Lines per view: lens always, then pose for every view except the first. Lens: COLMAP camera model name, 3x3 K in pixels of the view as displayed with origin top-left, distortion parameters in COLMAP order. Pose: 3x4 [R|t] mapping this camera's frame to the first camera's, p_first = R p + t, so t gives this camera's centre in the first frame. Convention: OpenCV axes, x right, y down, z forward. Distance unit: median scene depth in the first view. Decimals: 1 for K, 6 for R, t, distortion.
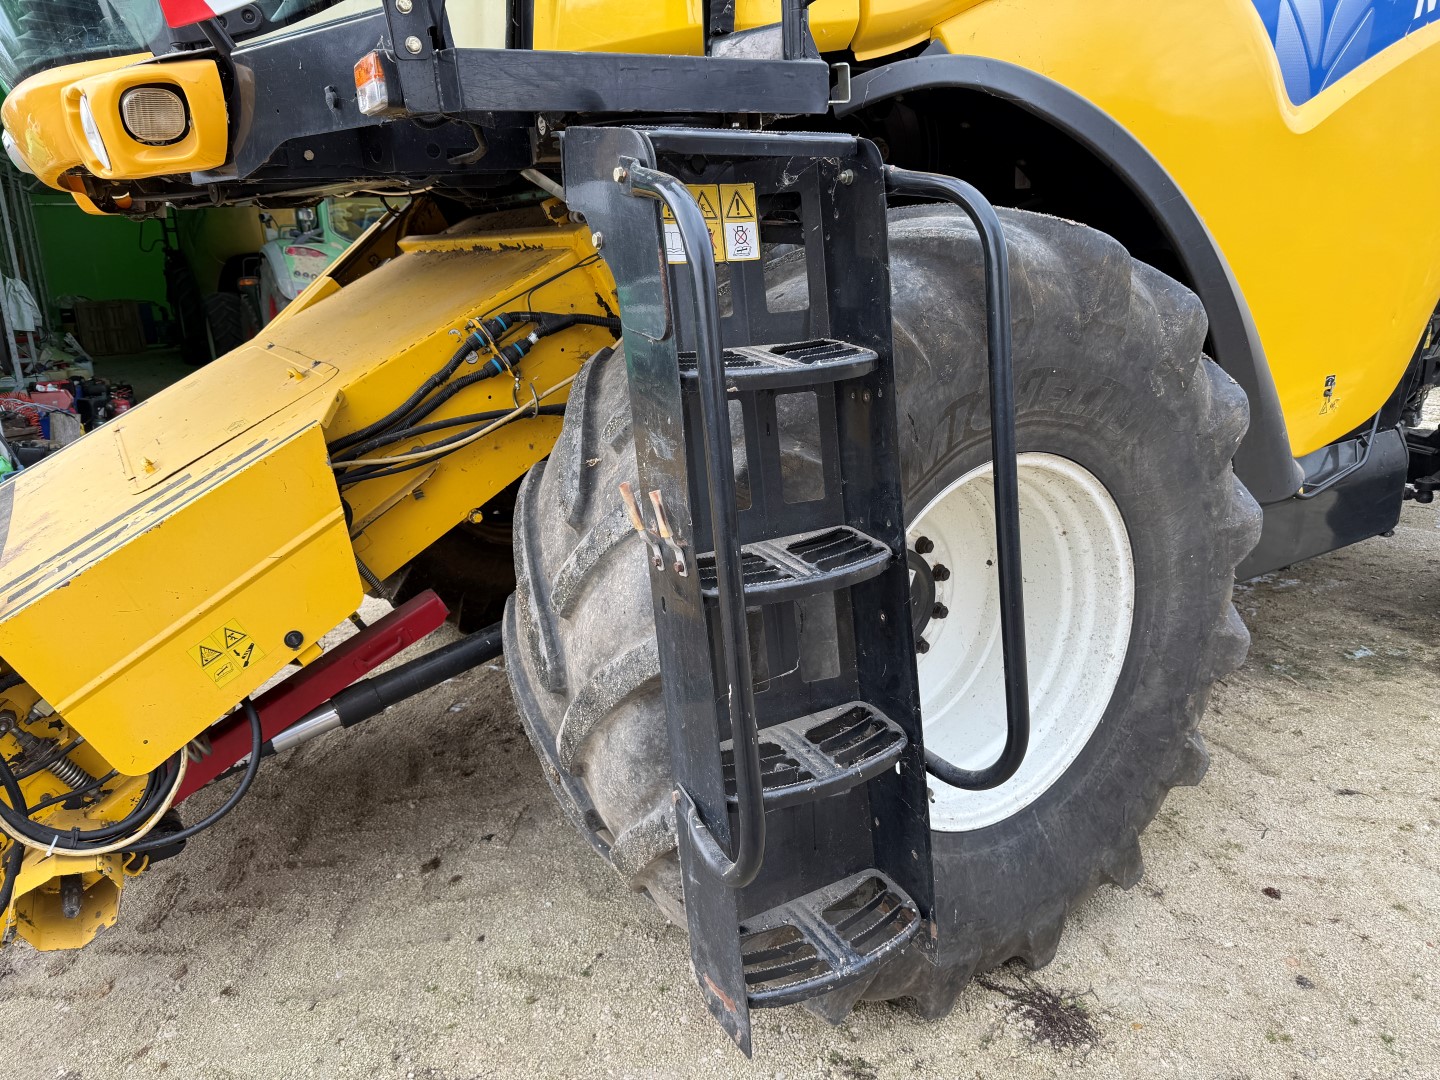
lens RADIAL K [[1005.7, 0, 711.0], [0, 1005.7, 538.0], [0, 0, 1]] dist [0.100913, -0.131118]
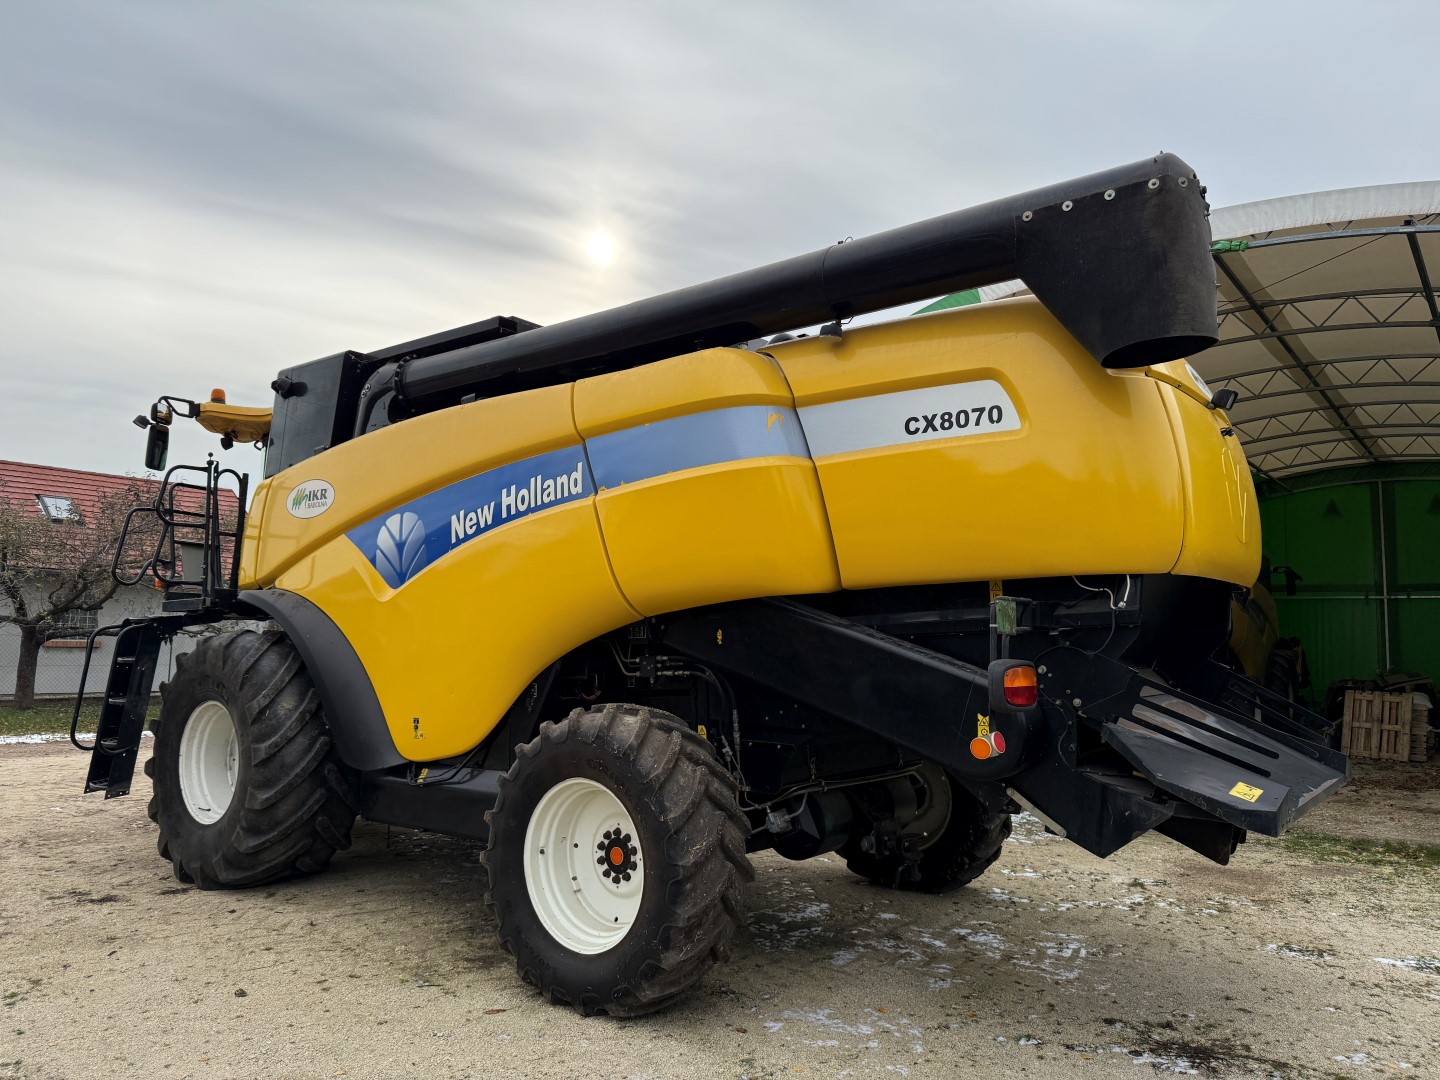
lens RADIAL K [[996.6, 0, 720.0], [0, 996.6, 540.0], [0, 0, 1]] dist [0.082005, -0.113336]
pose [[0.362875, -0.055324, -0.930194, 3.465987], [-0.277477, 0.946537, -0.164541, -0.434496], [0.889567, 0.317815, 0.328123, 1.057995]]
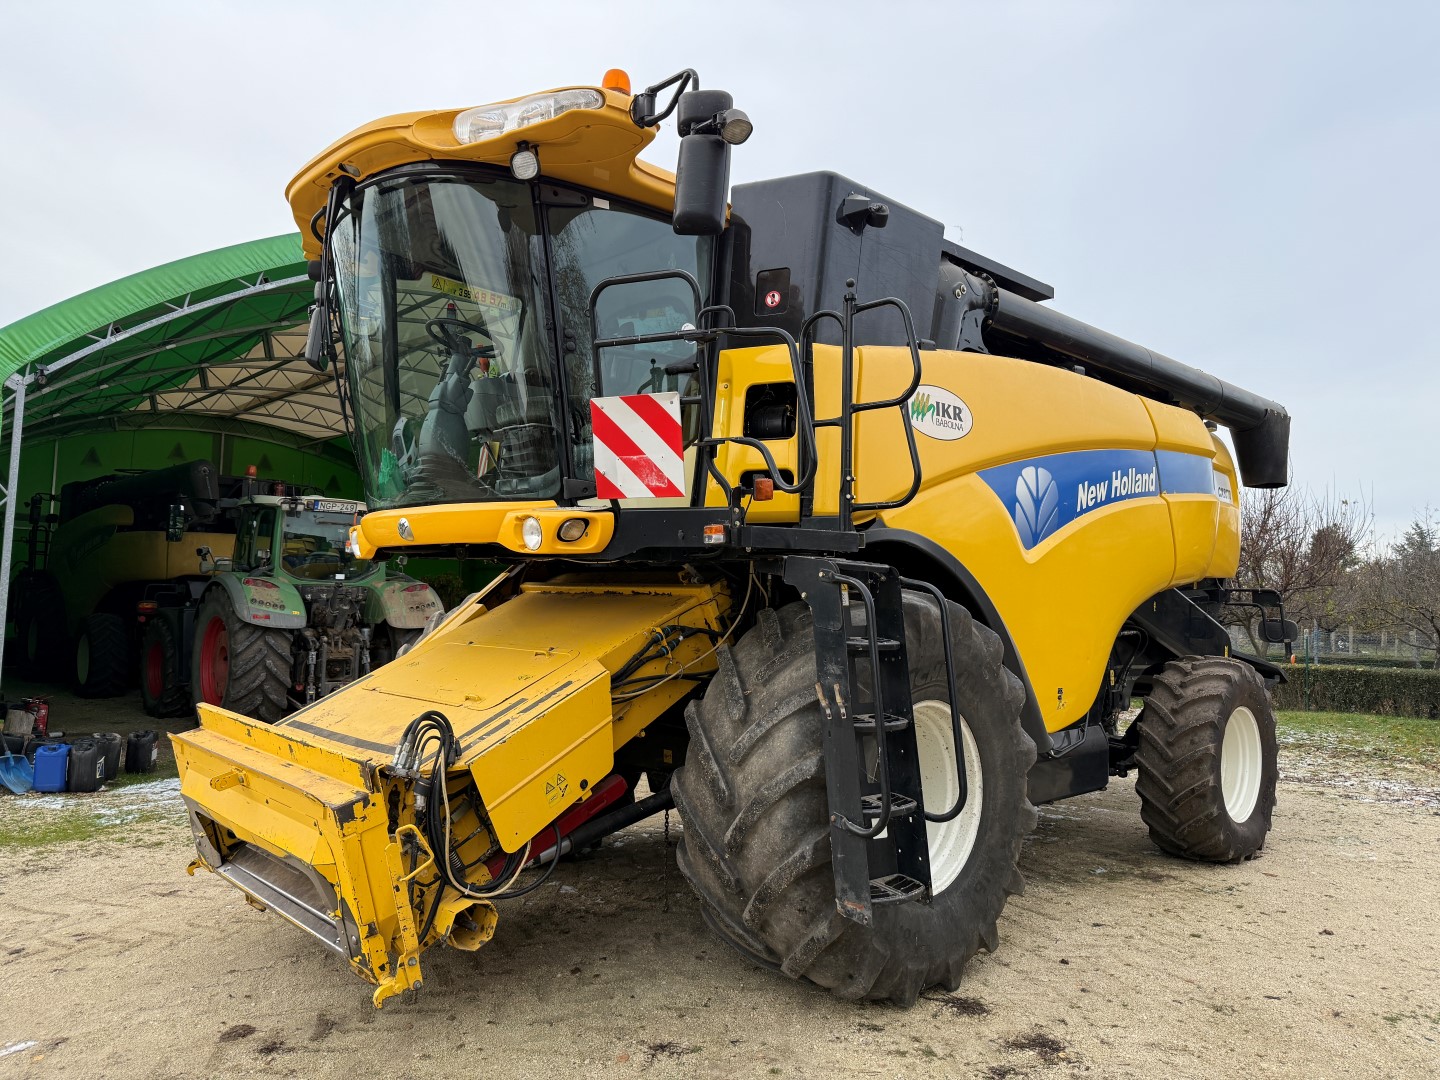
lens RADIAL K [[998.2, 0, 720.0], [0, 998.2, 540.0], [0, 0, 1]] dist [0.153086, -0.269684]
pose [[0.976130, 0.070460, 0.205438, -0.516719], [0.002294, 0.942514, -0.334158, 0.267554], [-0.217173, 0.326653, 0.919855, -0.848062]]
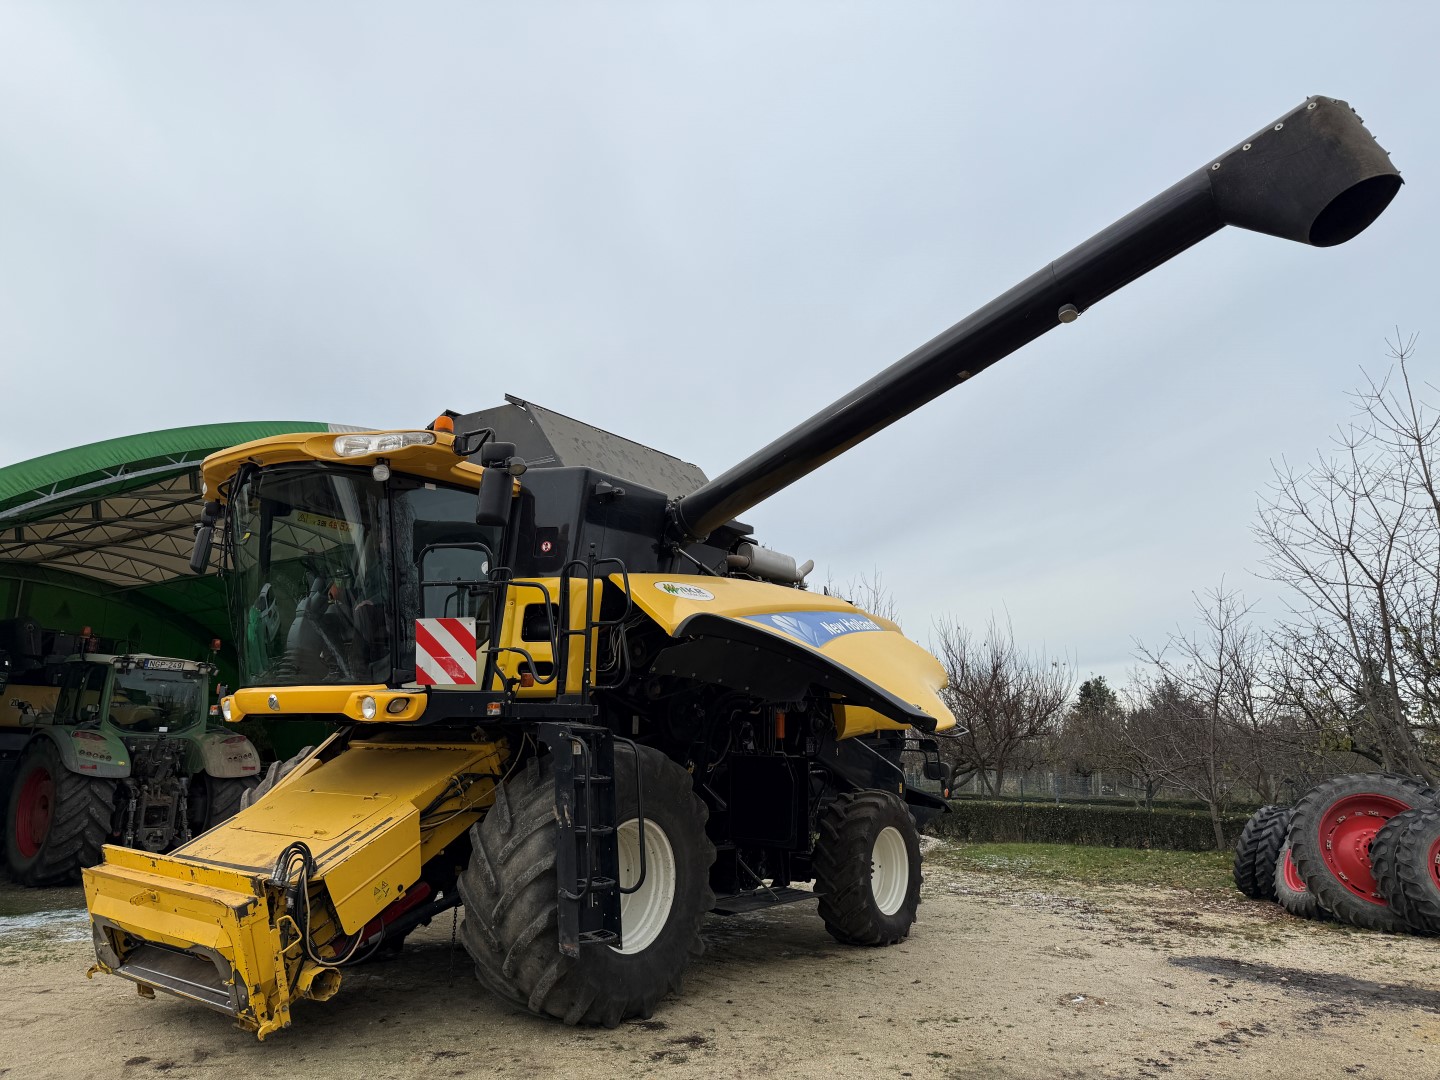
lens RADIAL K [[996.6, 0, 720.0], [0, 996.6, 540.0], [0, 0, 1]] dist [0.082005, -0.113336]
pose [[0.923362, 0.129994, 0.361254, -0.636218], [0.055025, 0.886413, -0.459612, 0.533228], [-0.379968, 0.444267, 0.811327, -1.820187]]
